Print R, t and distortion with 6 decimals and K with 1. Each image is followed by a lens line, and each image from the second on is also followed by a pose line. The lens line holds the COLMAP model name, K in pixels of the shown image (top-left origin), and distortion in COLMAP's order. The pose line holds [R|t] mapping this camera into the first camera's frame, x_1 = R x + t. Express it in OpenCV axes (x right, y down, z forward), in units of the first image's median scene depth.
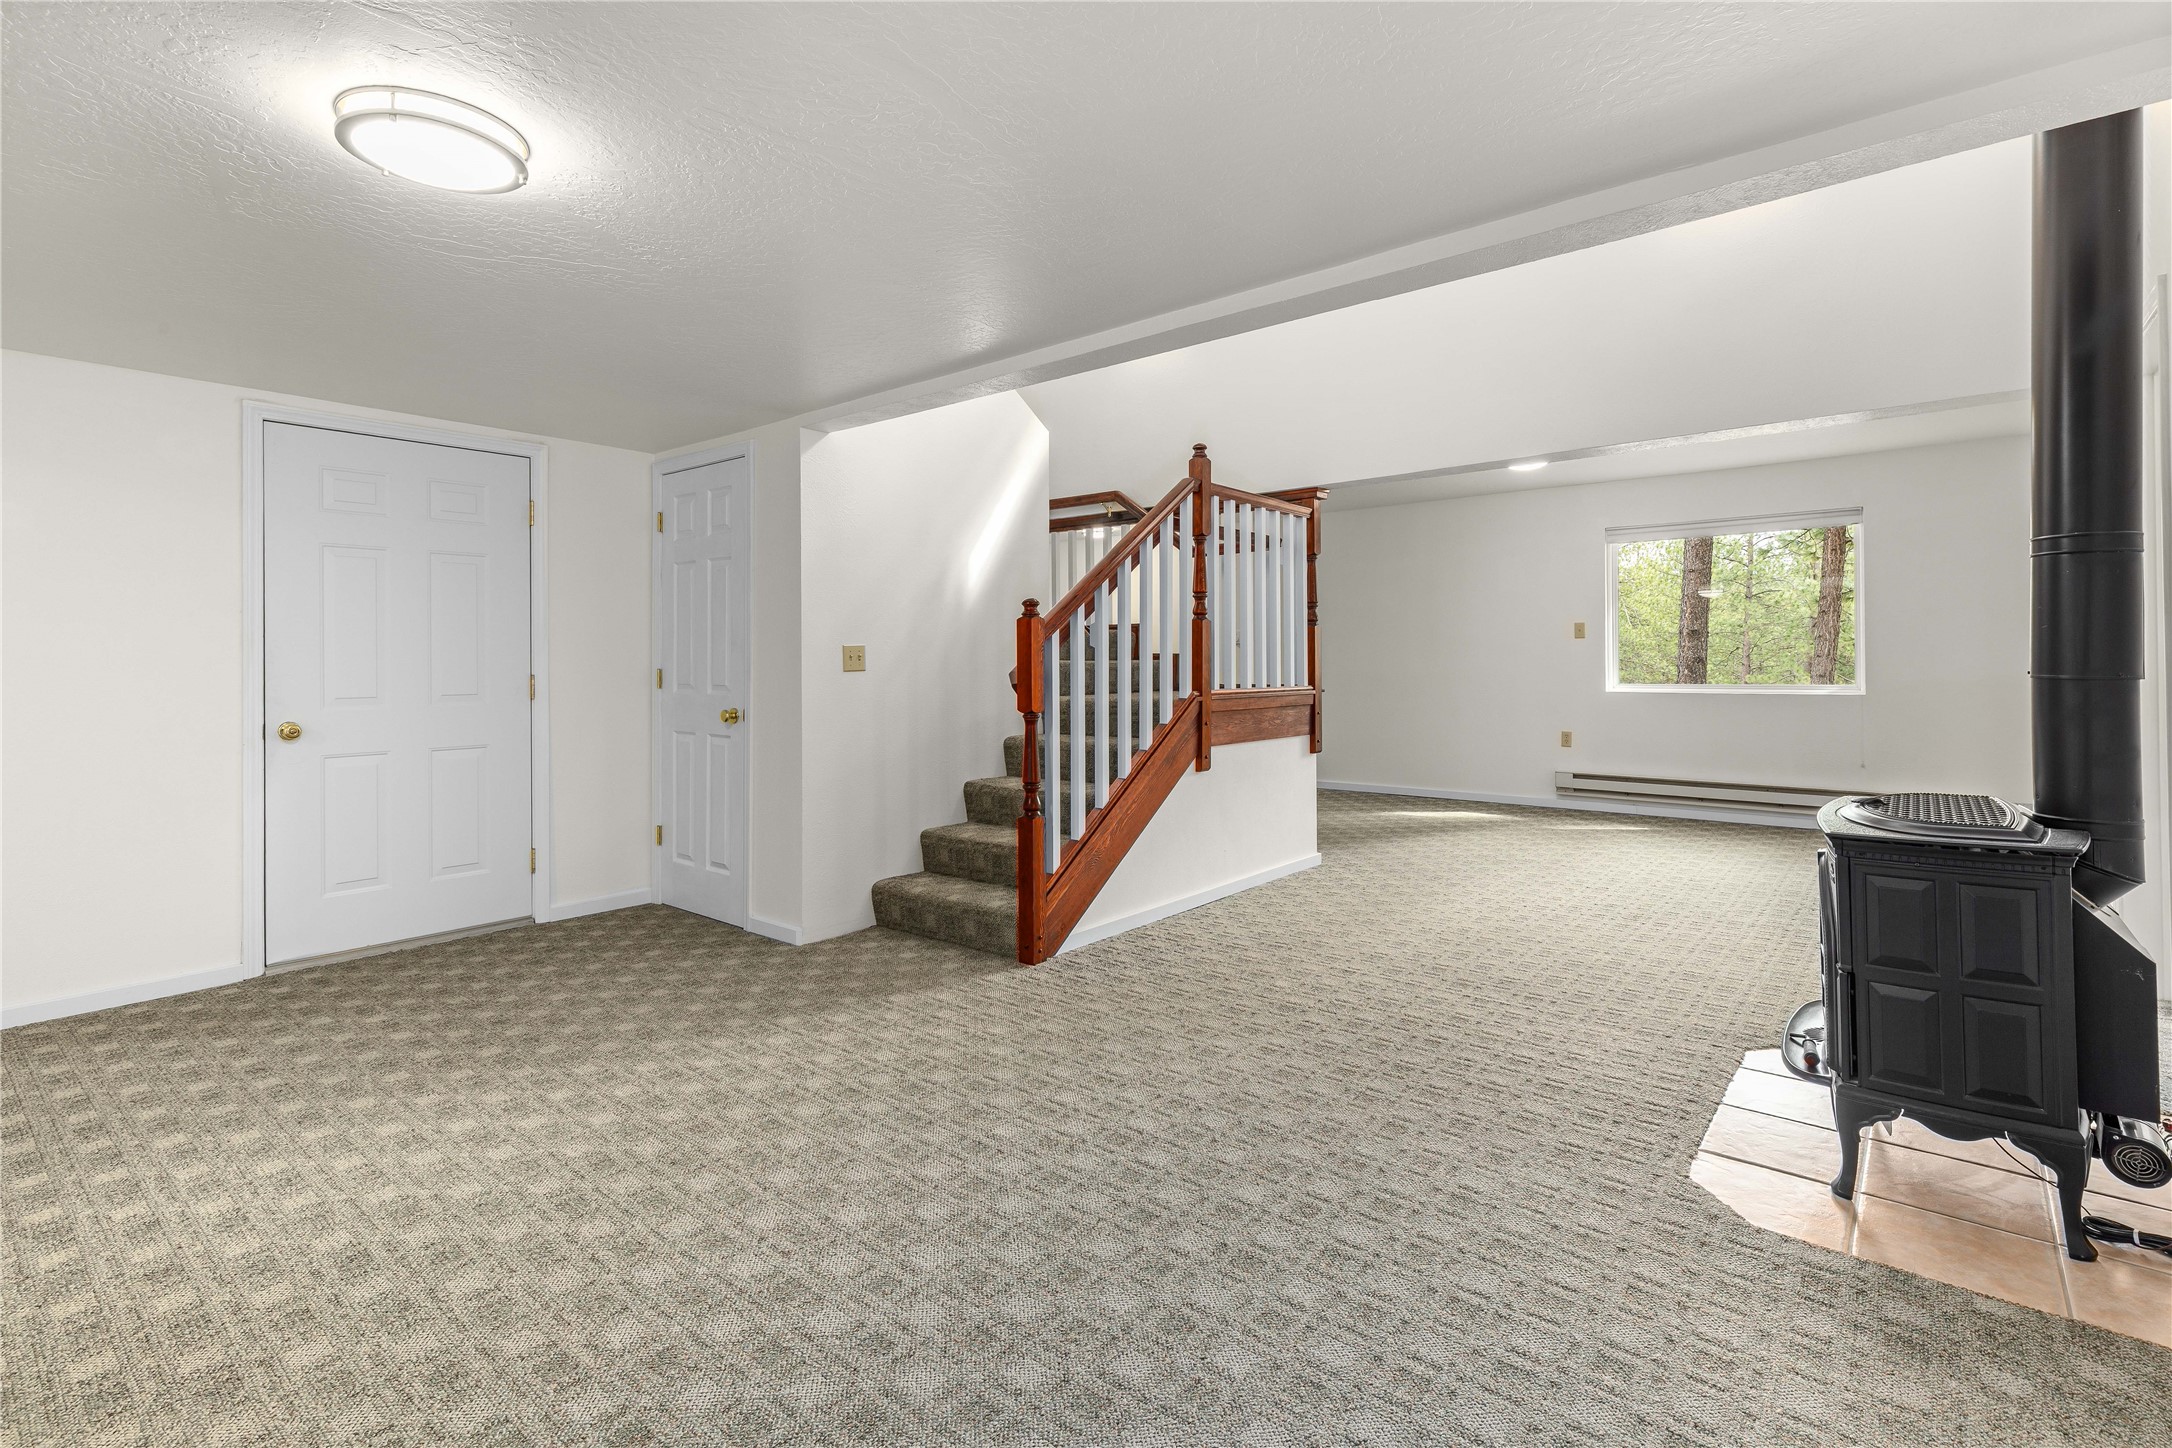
lens RADIAL K [[994.5, 0, 1120.6], [0, 994.5, 656.4], [0, 0, 1]] dist [0.007766, -0.000673]
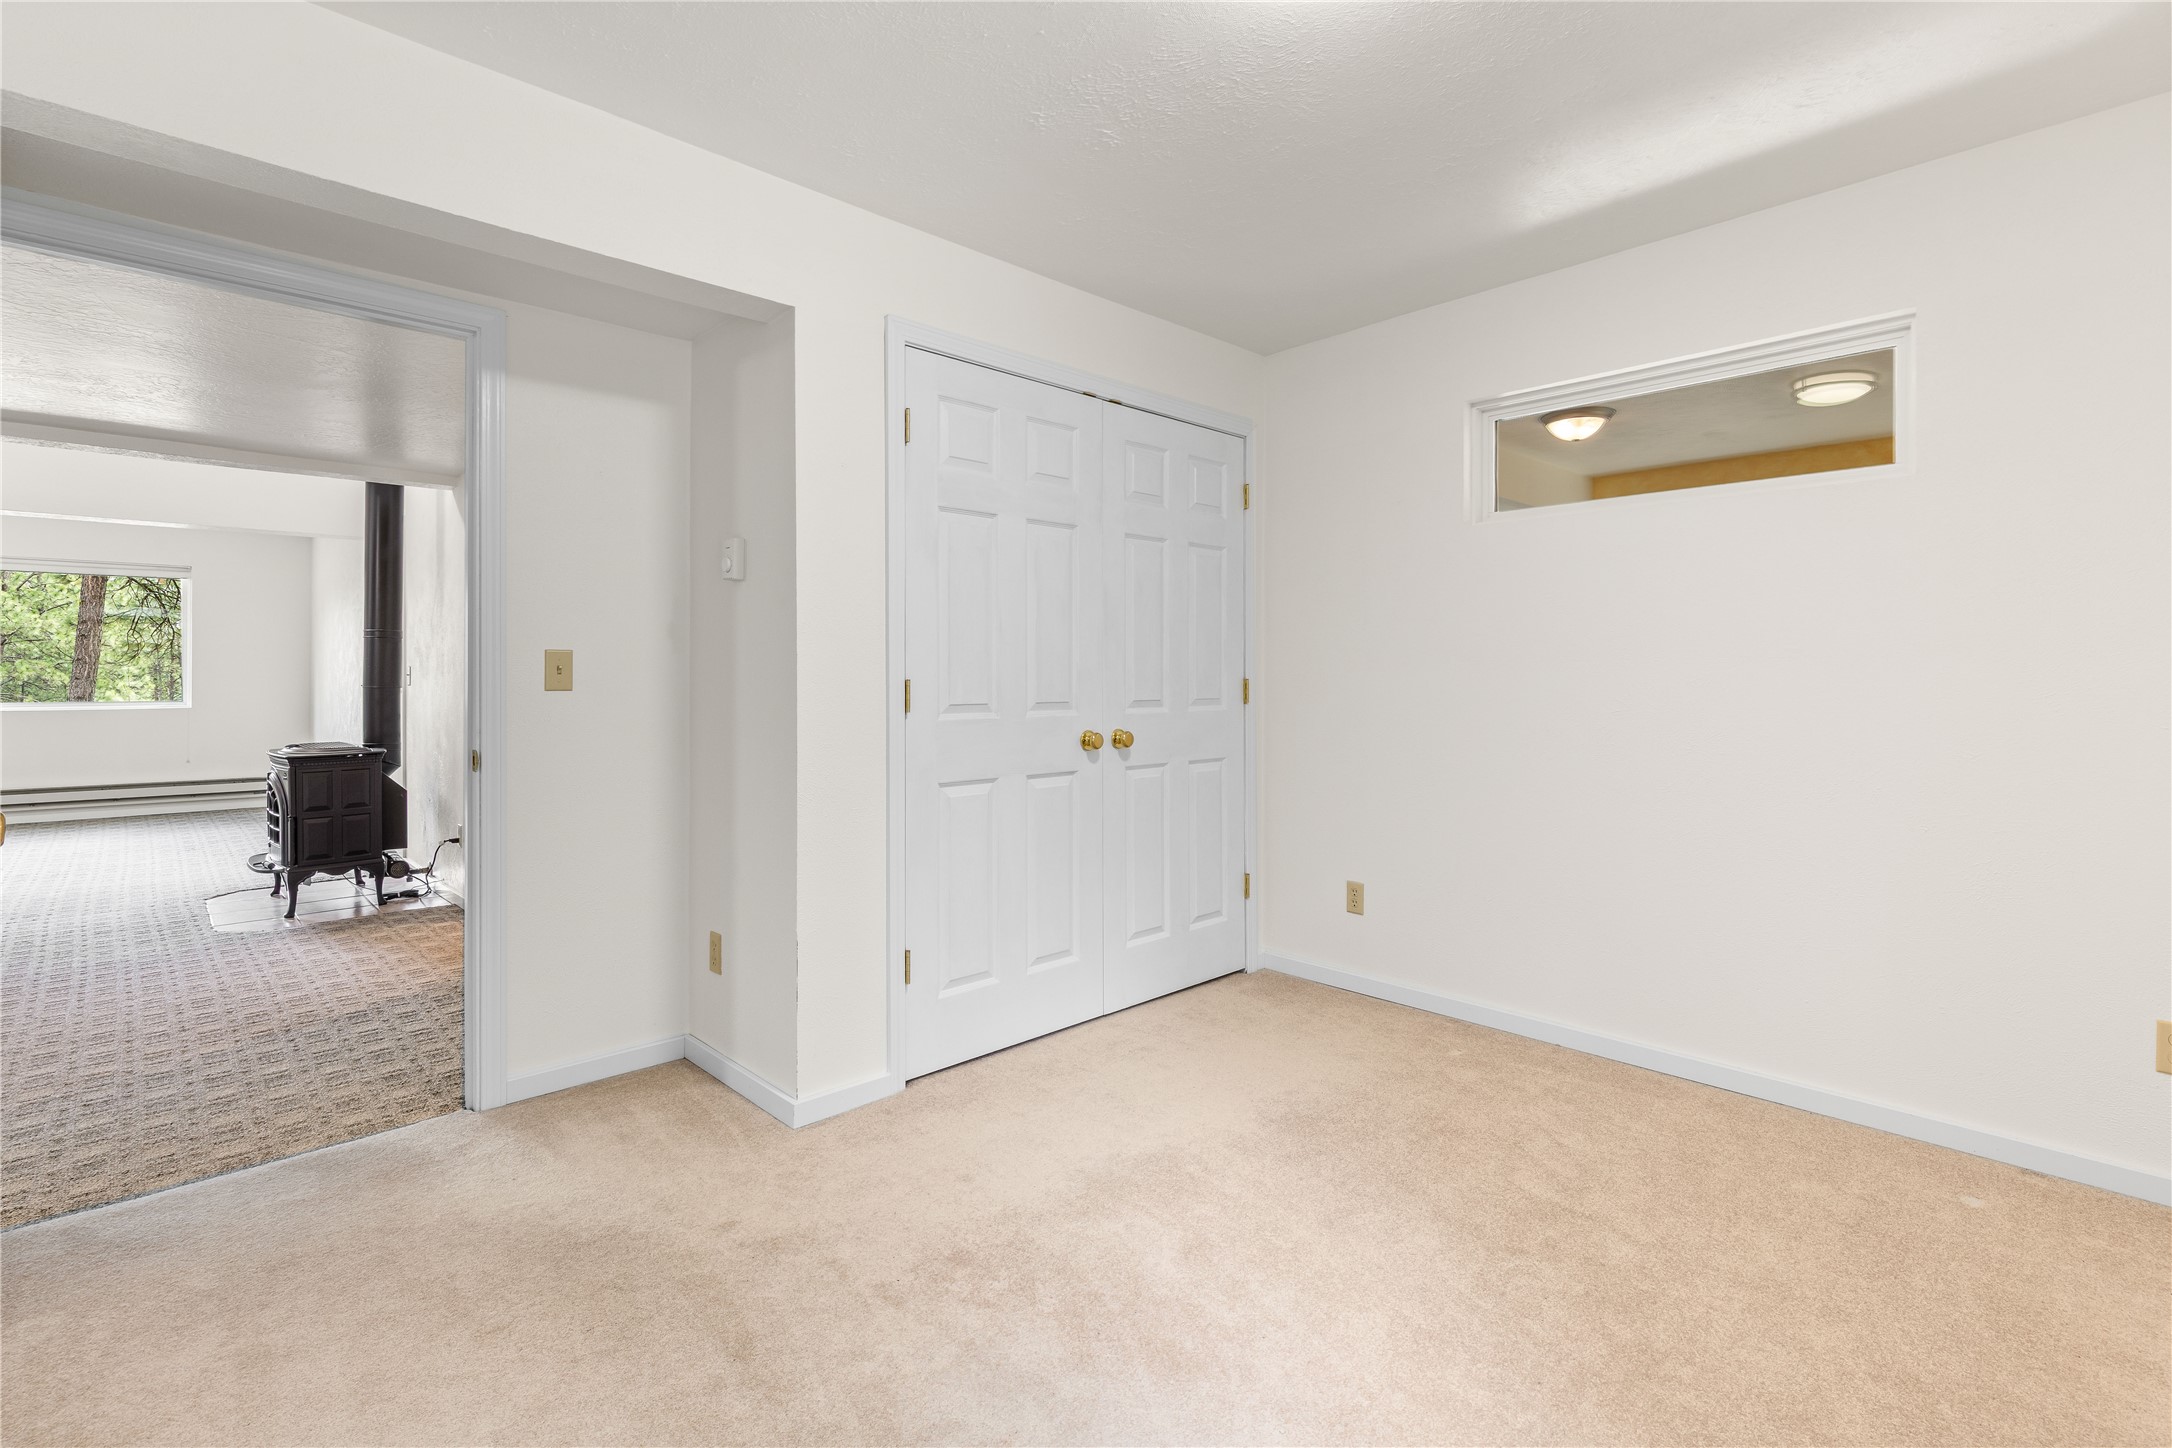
lens RADIAL K [[994.5, 0, 1087.2], [0, 994.5, 710.1], [0, 0, 1]] dist [0.007766, -0.000673]
pose [[0.130798, -0.018176, 0.991242, -1.300966], [-0.008495, 0.999775, 0.019454, 0.014826], [-0.991373, -0.010965, 0.130614, -1.093903]]
